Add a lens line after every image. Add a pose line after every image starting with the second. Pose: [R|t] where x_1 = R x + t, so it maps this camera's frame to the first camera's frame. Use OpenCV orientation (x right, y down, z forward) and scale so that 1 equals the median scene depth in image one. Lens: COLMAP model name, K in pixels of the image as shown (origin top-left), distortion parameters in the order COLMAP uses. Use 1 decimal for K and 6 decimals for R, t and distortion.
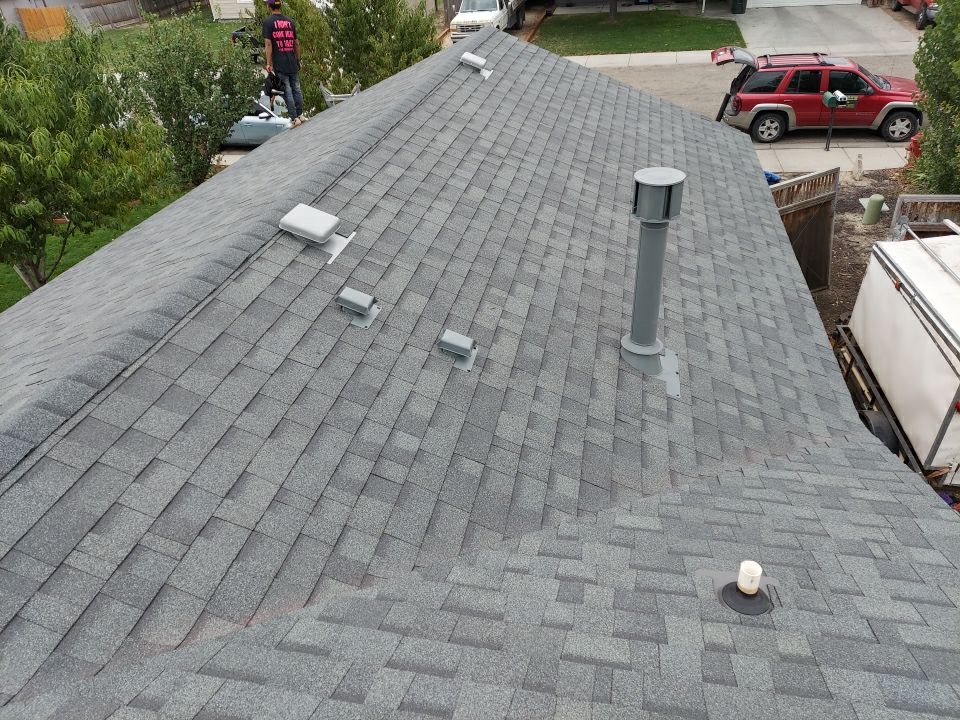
lens RADIAL K [[685.0, 0, 480.0], [0, 685.0, 360.0], [0, 0, 1]] dist [0.123324, -0.136797]
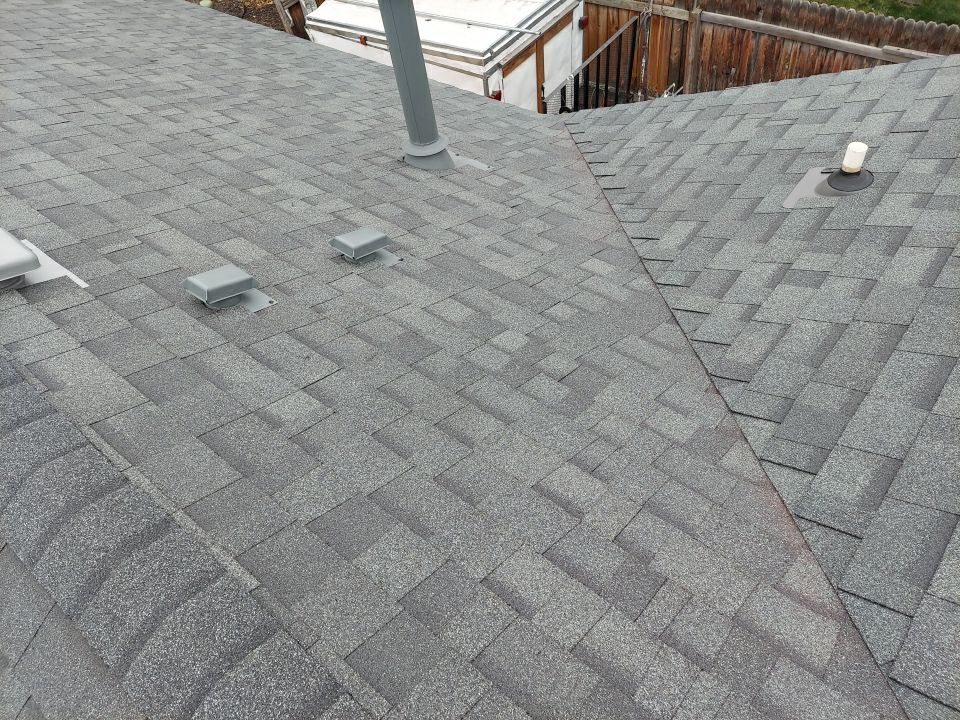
lens RADIAL K [[685.0, 0, 480.0], [0, 685.0, 360.0], [0, 0, 1]] dist [0.123324, -0.136797]
pose [[0.465064, -0.678717, 0.568382, -0.544483], [0.570086, 0.720802, 0.394267, -0.173918], [-0.677287, 0.140667, 0.722146, 0.468252]]
